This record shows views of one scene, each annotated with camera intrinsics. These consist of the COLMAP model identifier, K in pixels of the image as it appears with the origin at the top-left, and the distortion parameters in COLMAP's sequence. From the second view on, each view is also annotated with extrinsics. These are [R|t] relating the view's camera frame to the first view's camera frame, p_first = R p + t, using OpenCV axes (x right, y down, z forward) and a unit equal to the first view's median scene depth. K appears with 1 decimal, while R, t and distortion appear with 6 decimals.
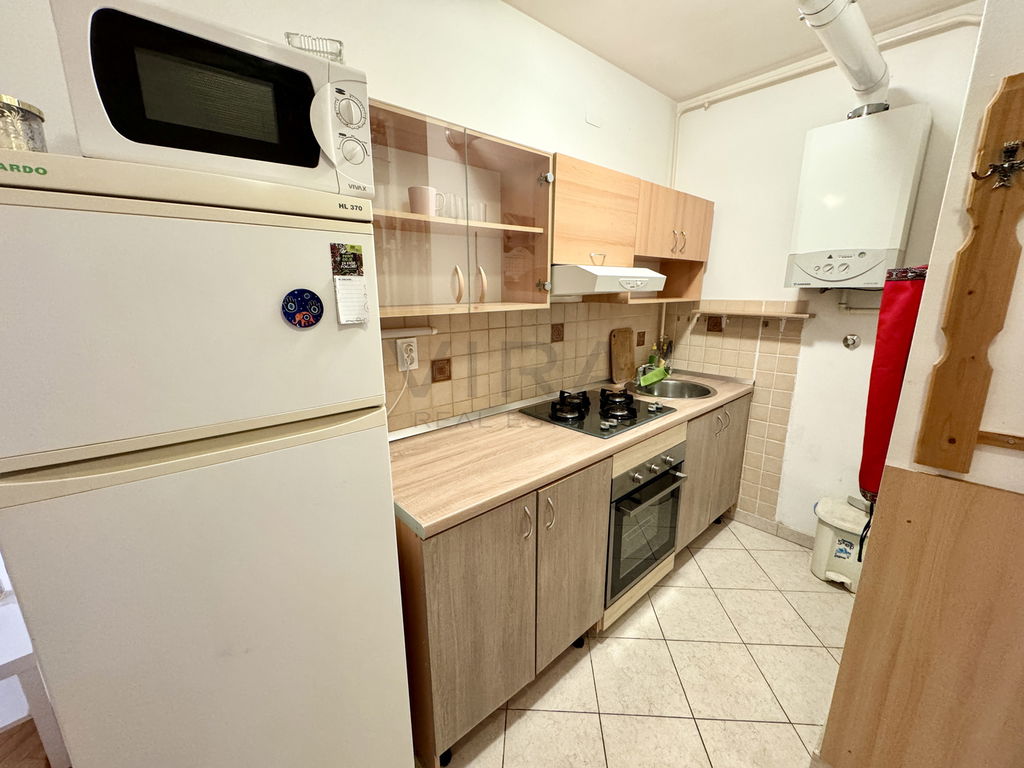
lens RADIAL K [[407.0, 0, 510.4], [0, 407.0, 385.0], [0, 0, 1]] dist [-0.002226, 0.000214]
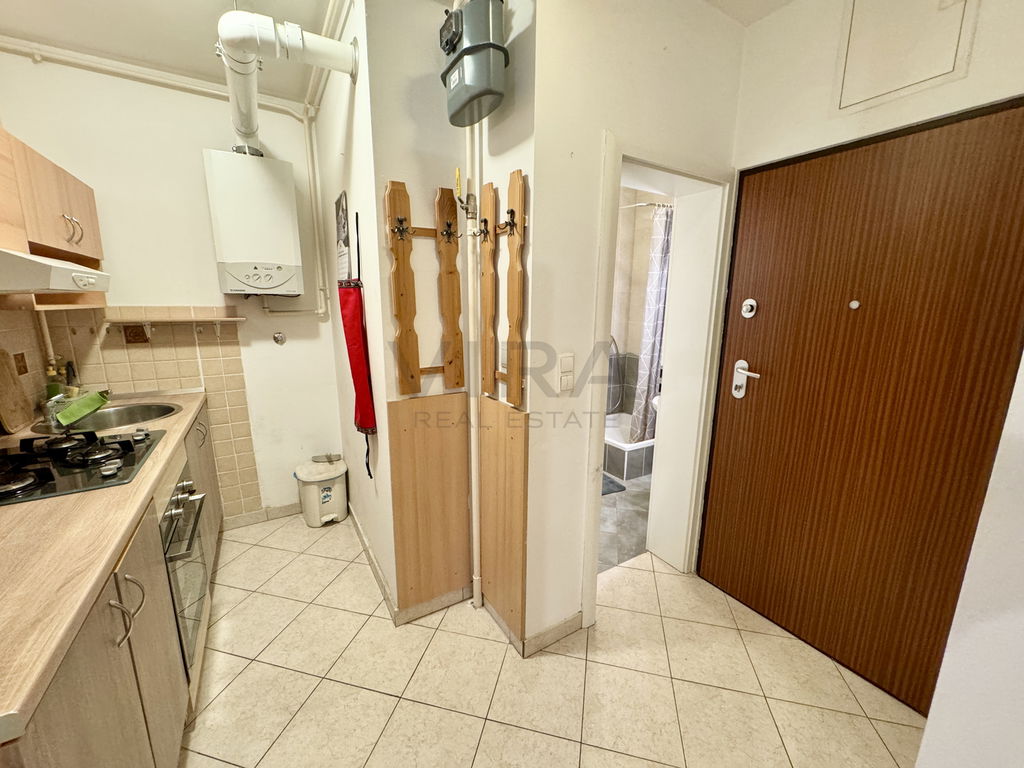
lens RADIAL K [[407.0, 0, 510.4], [0, 407.0, 385.0], [0, 0, 1]] dist [-0.002226, 0.000214]
pose [[0.176482, -0.190019, 0.965788, -0.260518], [0.218691, 0.964235, 0.149751, -0.001407], [-0.959702, 0.184781, 0.211725, 0.090516]]
